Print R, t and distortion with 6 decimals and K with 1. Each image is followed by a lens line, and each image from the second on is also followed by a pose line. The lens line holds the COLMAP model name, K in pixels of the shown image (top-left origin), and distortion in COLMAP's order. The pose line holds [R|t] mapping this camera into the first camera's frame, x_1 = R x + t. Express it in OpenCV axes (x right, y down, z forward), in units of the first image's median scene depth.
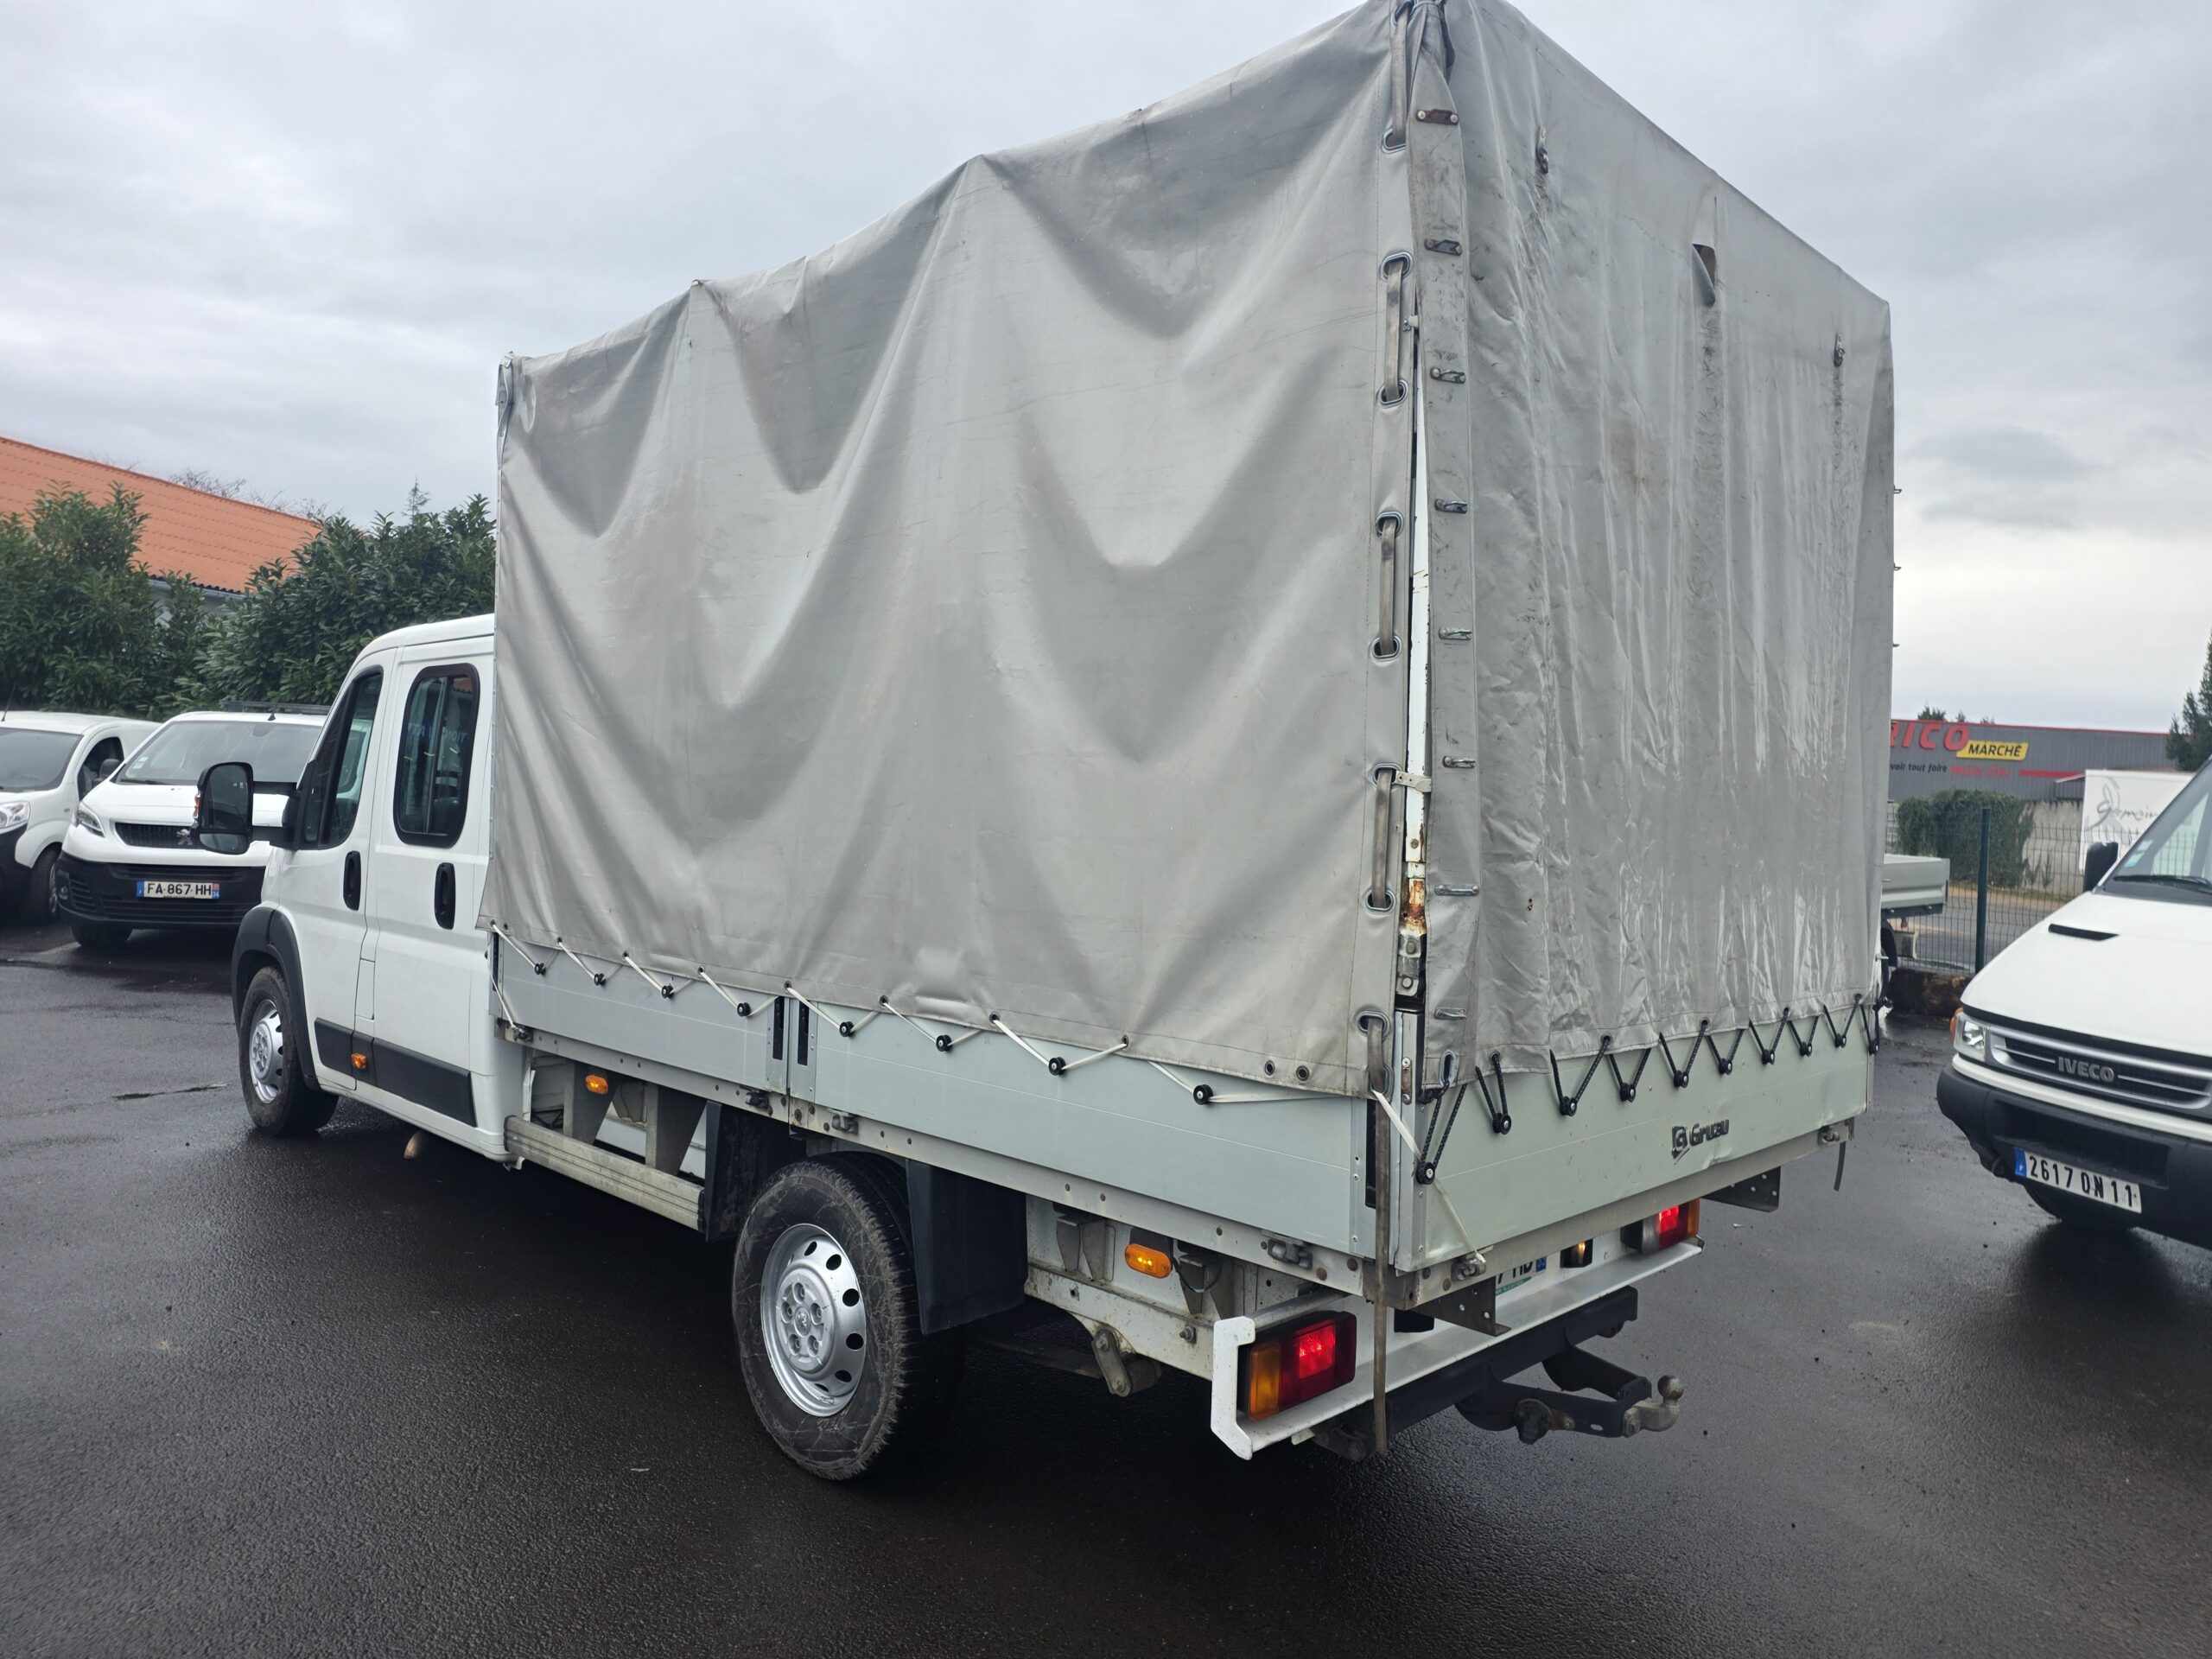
lens RADIAL K [[1471.2, 0, 1106.0], [0, 1471.2, 829.5], [0, 0, 1]] dist [0.070451, 0.000161]
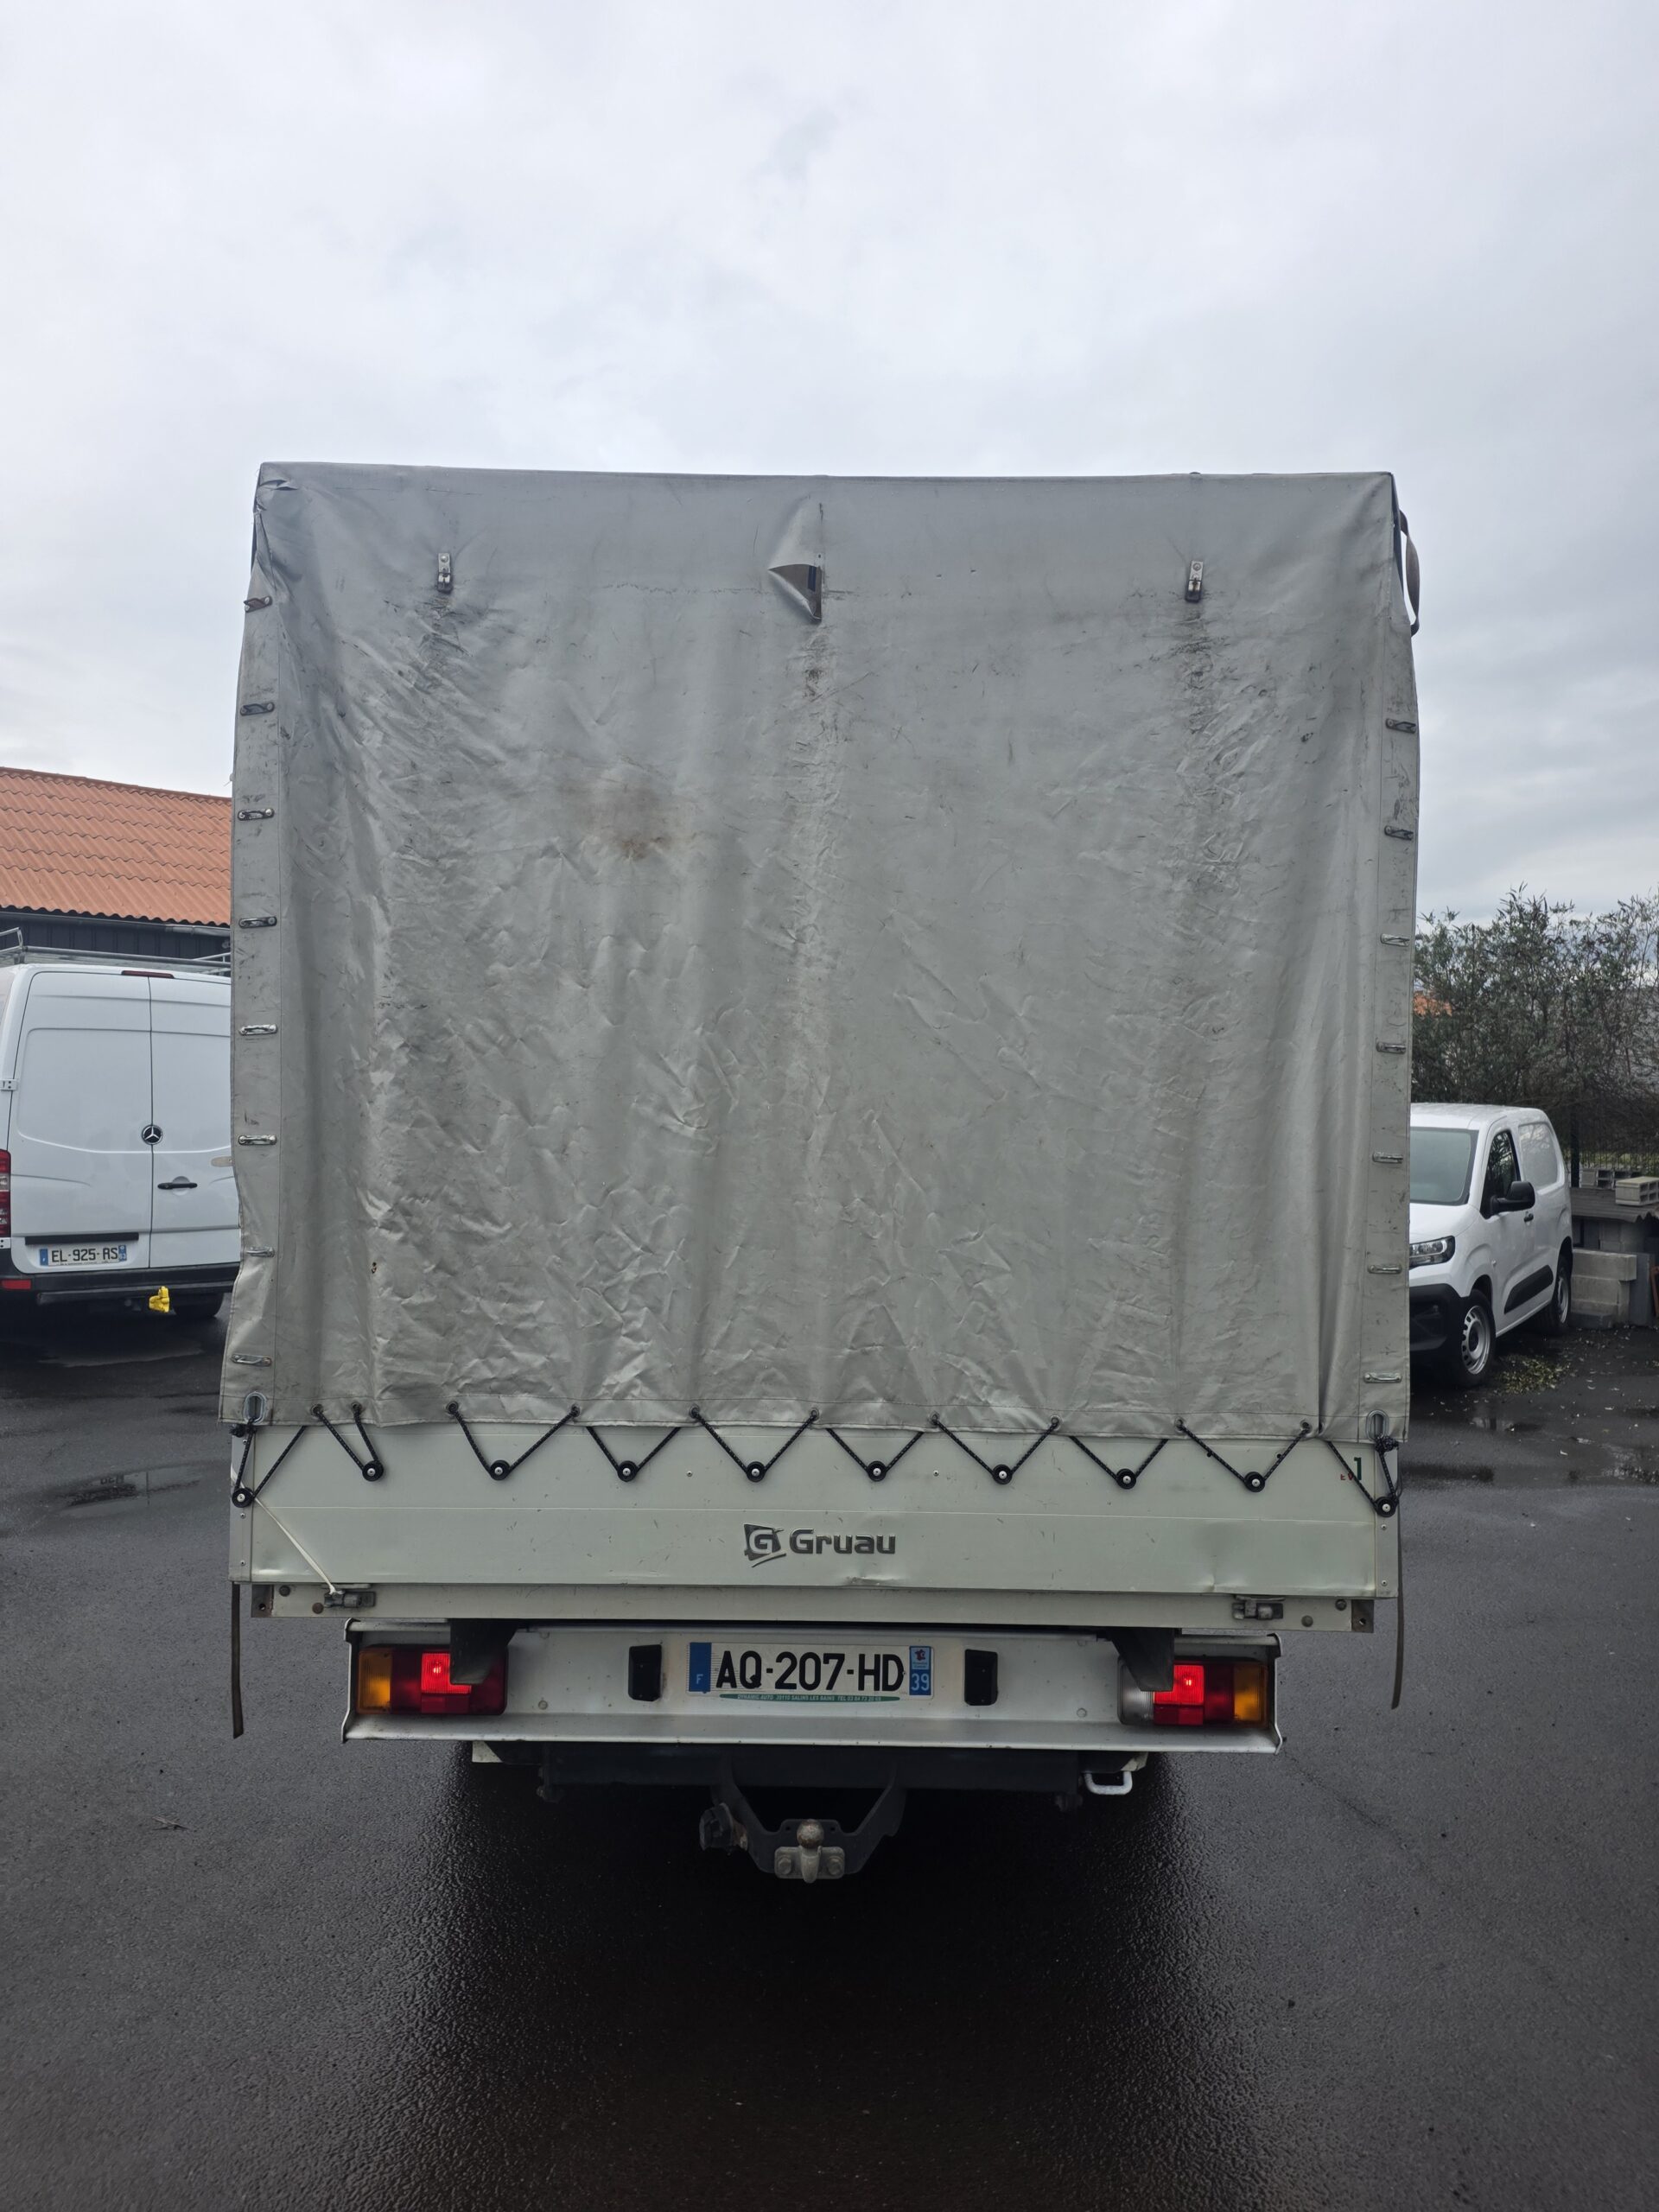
lens RADIAL K [[1471.2, 0, 829.5], [0, 1471.2, 1106.0], [0, 0, 1]] dist [0.070451, 0.000161]
pose [[0.691698, -0.042388, -0.720942, 1.303126], [0.002968, 0.998434, -0.055857, -0.005786], [0.722181, 0.036497, 0.690741, 0.486627]]
